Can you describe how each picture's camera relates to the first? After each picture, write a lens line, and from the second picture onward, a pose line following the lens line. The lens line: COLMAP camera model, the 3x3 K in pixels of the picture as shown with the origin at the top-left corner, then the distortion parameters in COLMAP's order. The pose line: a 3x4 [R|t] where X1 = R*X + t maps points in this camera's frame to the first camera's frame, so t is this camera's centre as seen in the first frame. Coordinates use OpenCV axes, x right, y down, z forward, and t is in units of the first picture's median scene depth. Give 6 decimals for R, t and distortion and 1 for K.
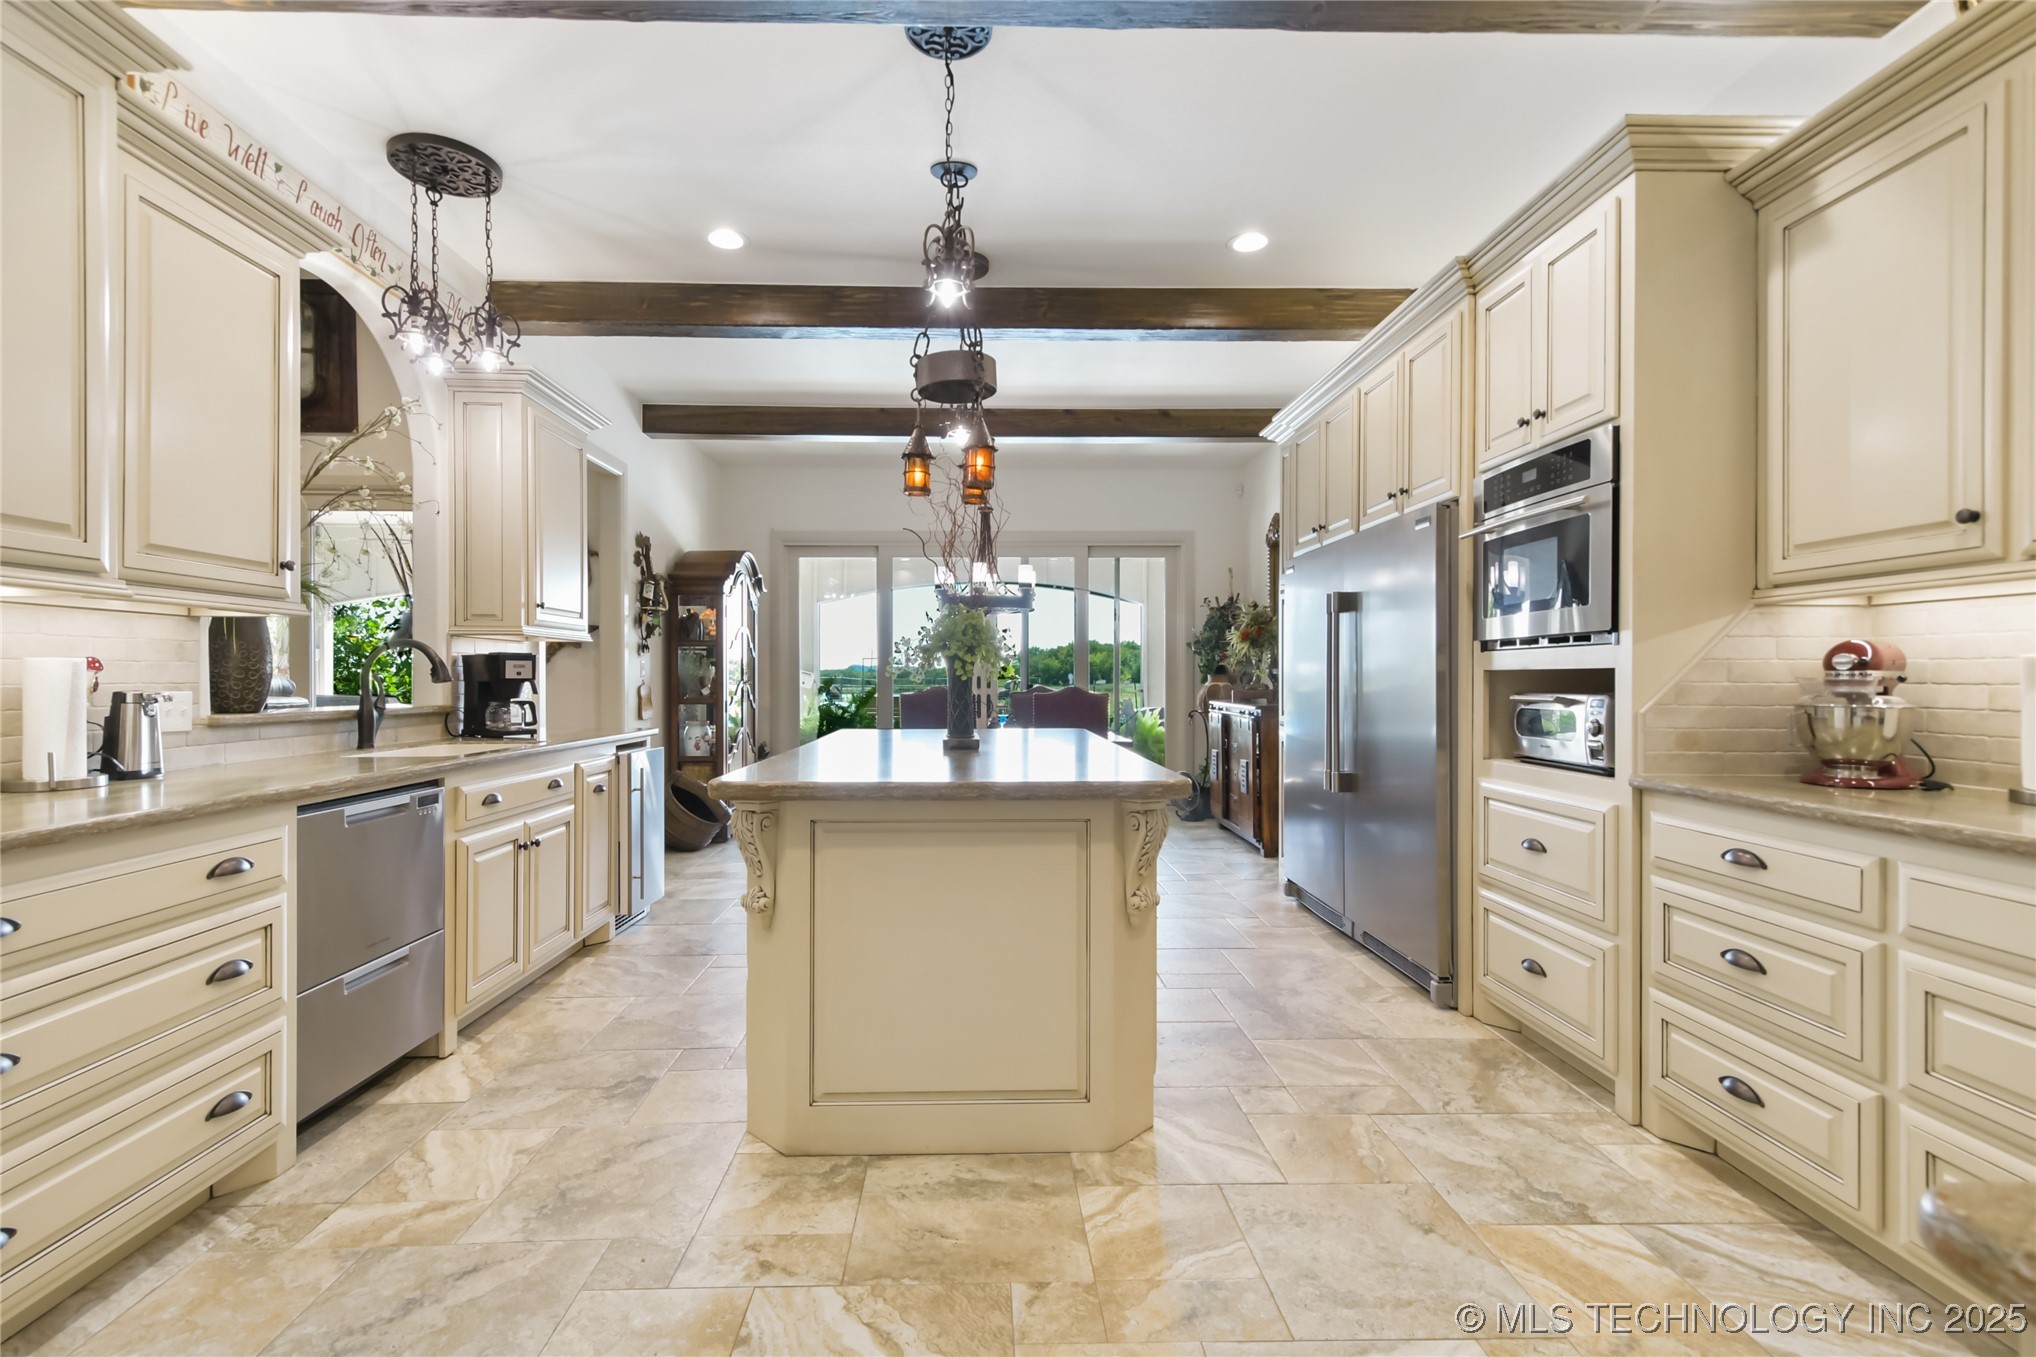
lens RADIAL K [[914.5, 0, 1001.8], [0, 914.5, 681.2], [0, 0, 1]] dist [0.011190, -0.000400]
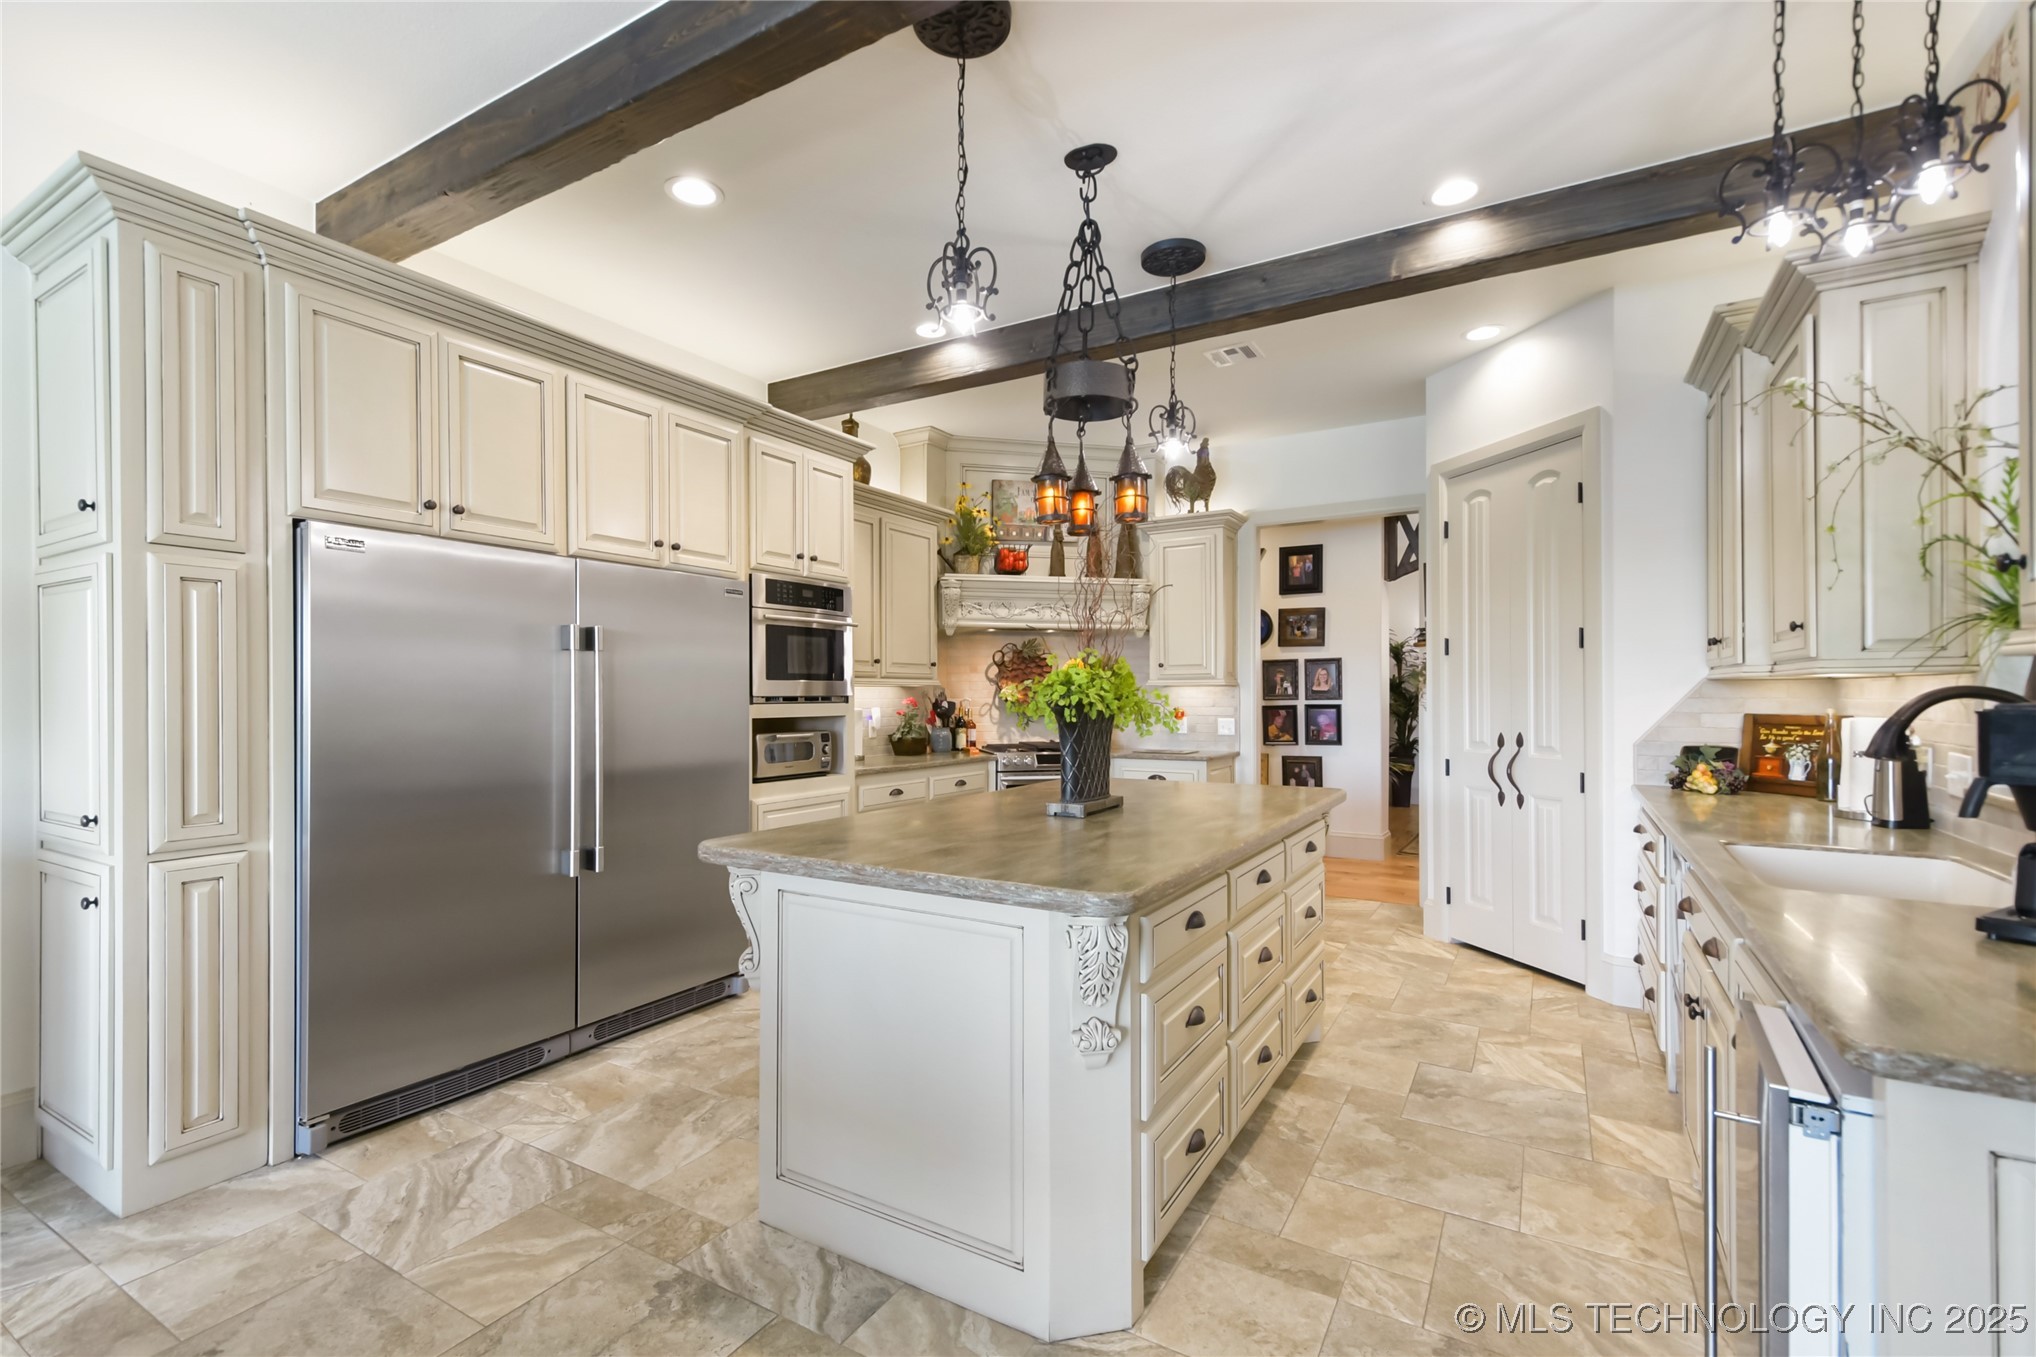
lens RADIAL K [[910.3, 0, 990.2], [0, 910.3, 696.7], [0, 0, 1]] dist [0.012457, -0.000309]
pose [[-0.838501, 0.002144, 0.544895, -0.628065], [0.005677, 0.999972, 0.004802, -0.062488], [-0.544870, 0.007119, -0.838490, 2.512908]]
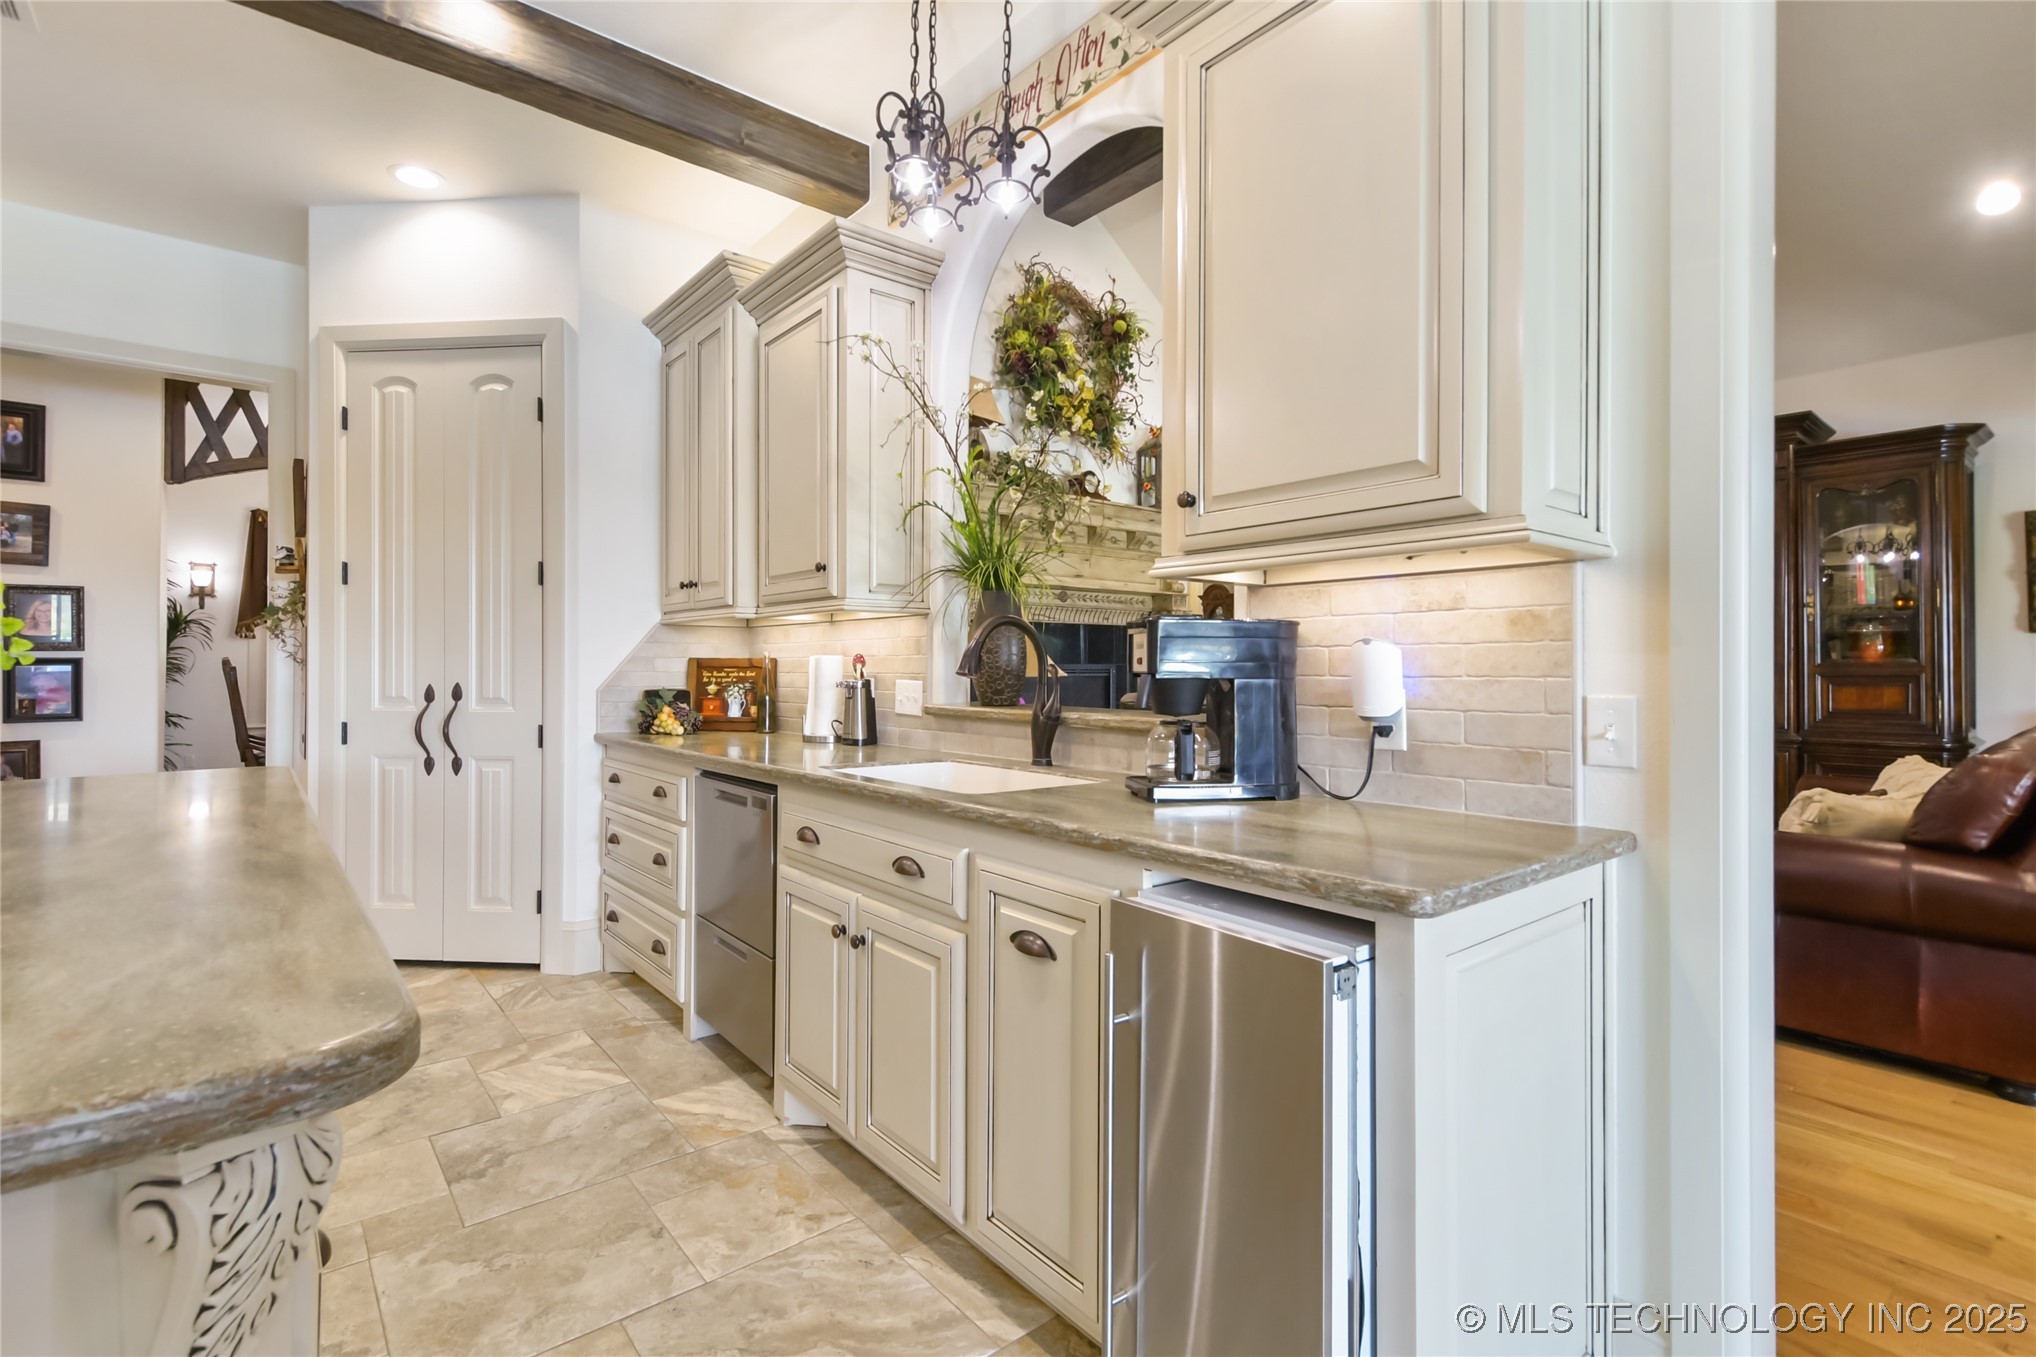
lens RADIAL K [[928.8, 0, 1012.4], [0, 928.8, 666.0], [0, 0, 1]] dist [0.021284, -0.006437]
pose [[-0.790917, -0.003902, -0.611911, -0.298194], [-0.005340, 0.999986, 0.000526, -0.009808], [0.611900, 0.003683, -0.790926, 2.186540]]
